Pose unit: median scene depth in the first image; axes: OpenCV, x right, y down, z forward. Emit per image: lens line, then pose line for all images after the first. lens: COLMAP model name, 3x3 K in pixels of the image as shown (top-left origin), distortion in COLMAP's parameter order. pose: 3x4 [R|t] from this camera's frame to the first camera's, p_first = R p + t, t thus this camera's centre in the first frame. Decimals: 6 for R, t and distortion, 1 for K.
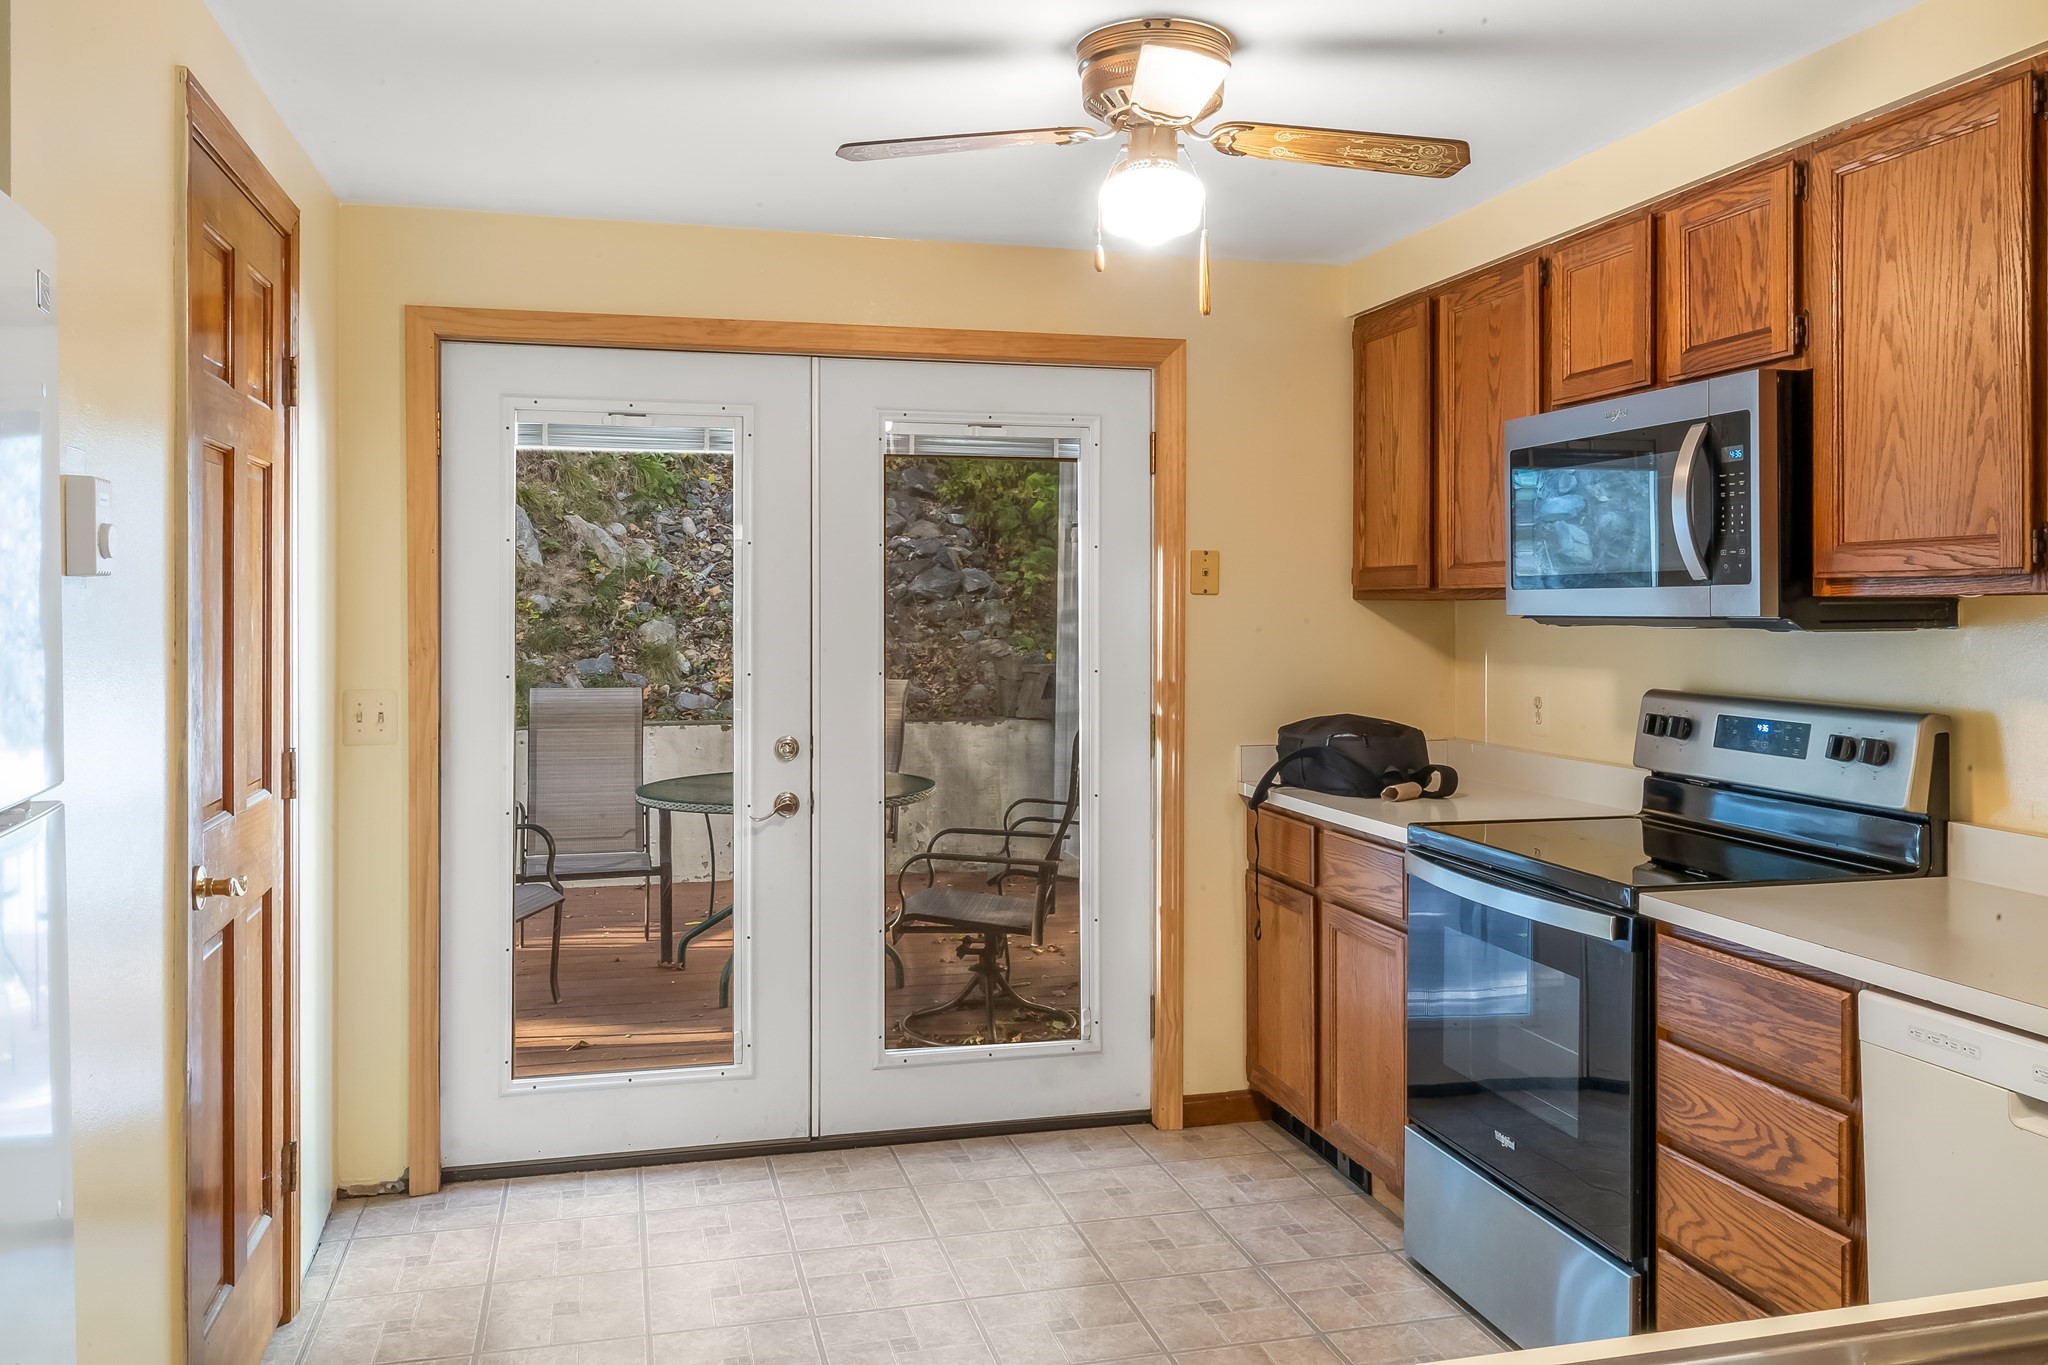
lens RADIAL K [[1572.7, 0, 1023.9], [0, 1572.7, 609.7], [0, 0, 1]] dist [-0.001046, 0.001192]
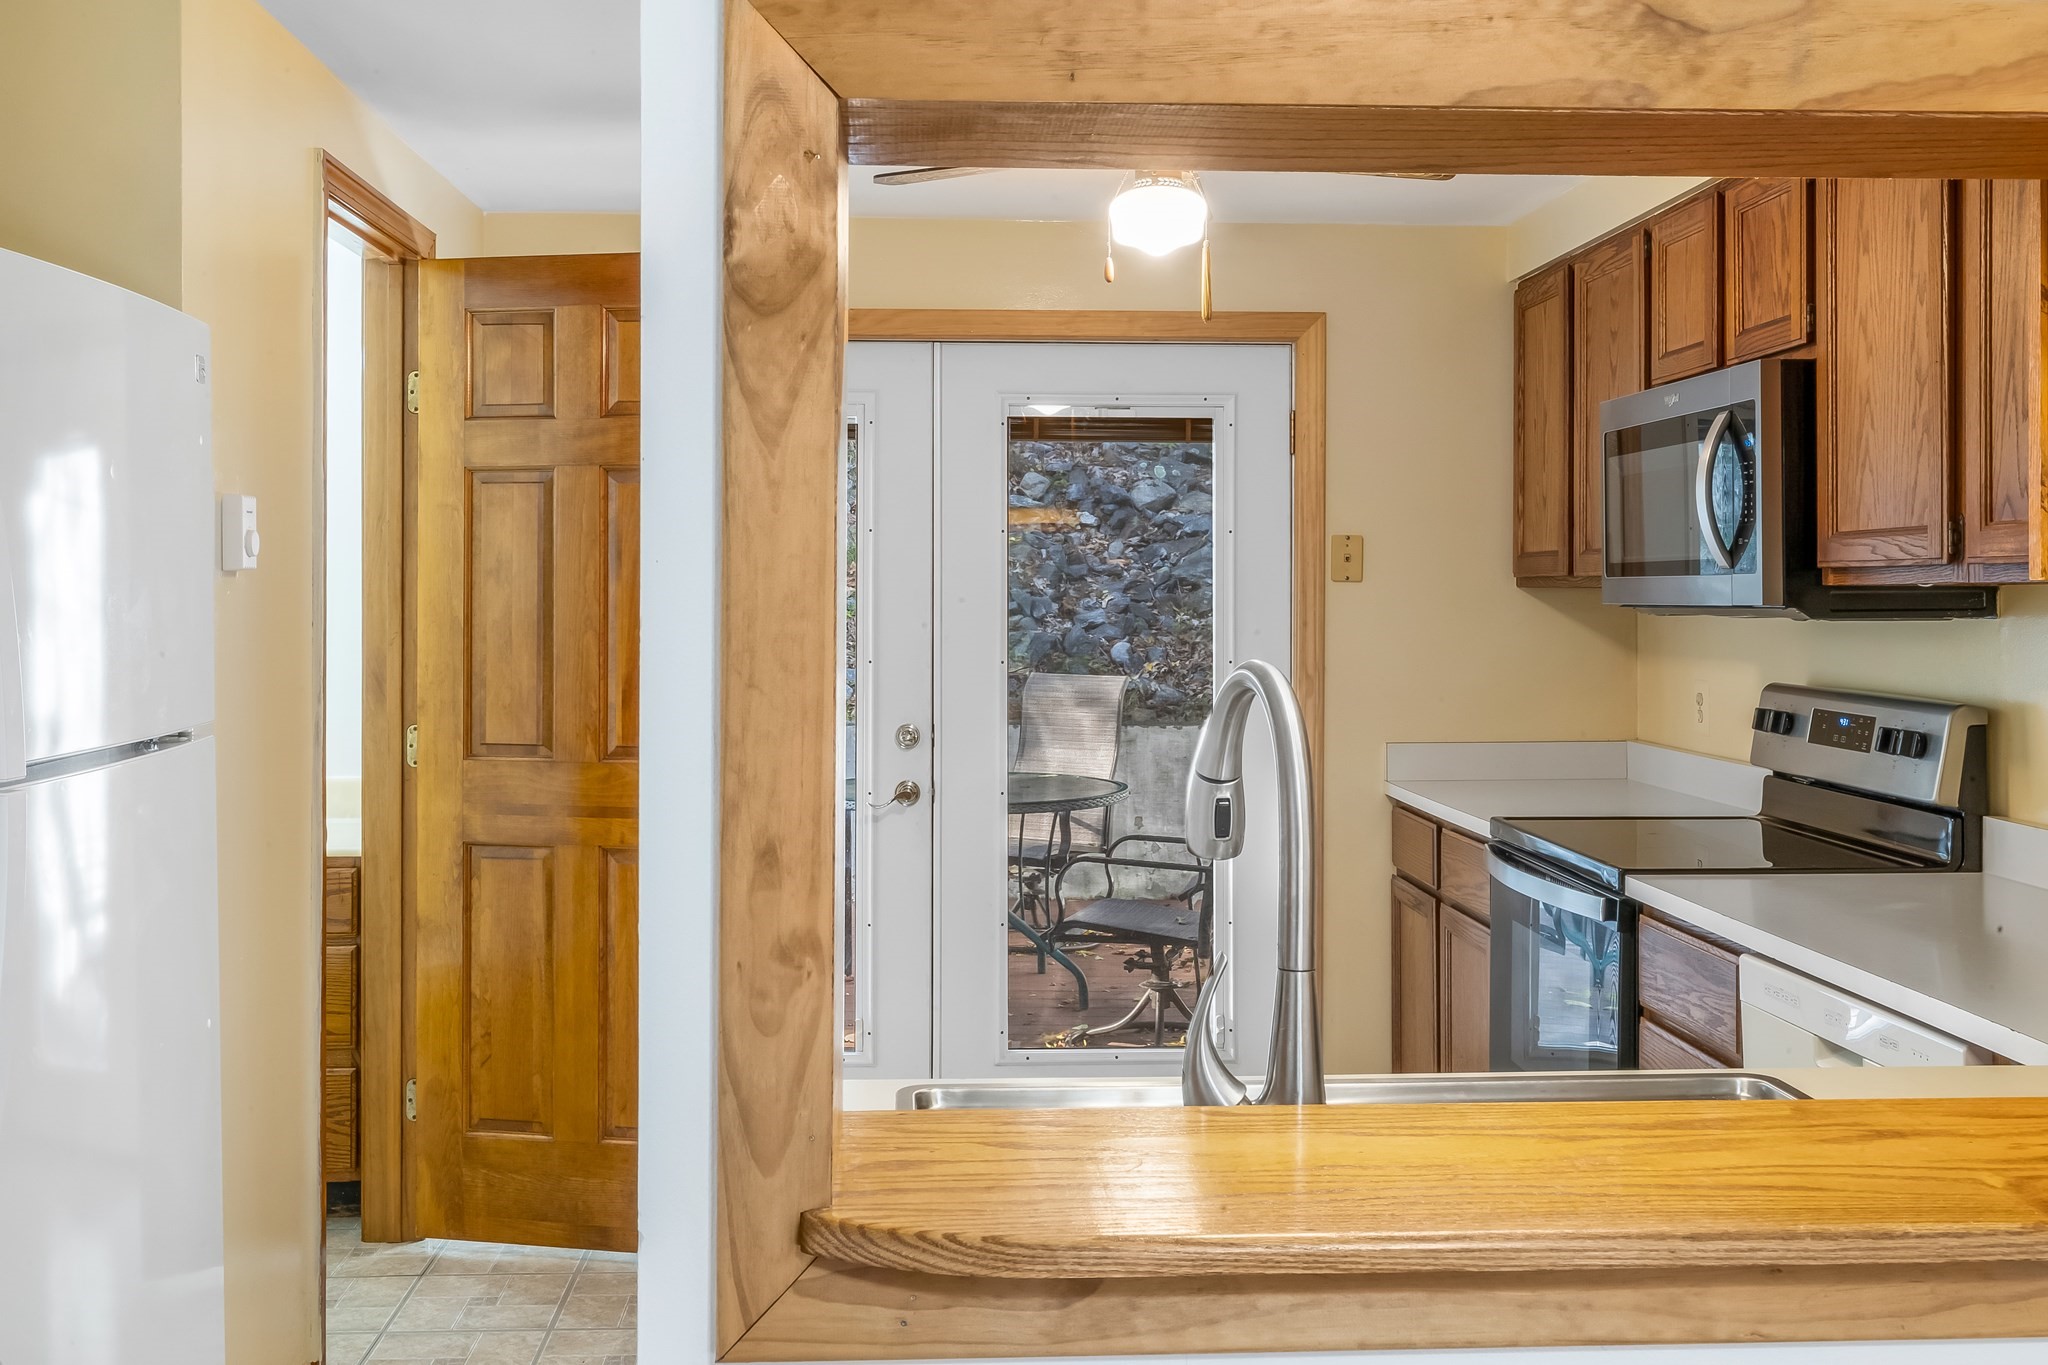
lens RADIAL K [[2024.0, 0, 1022.9], [0, 2024.0, 586.1], [0, 0, 1]] dist [0.008044, 0.002078]
pose [[0.980508, 0.000474, -0.196477, 0.244557], [-0.001602, 0.999983, -0.005581, 0.000072], [0.196471, 0.005787, 0.980493, -0.342250]]
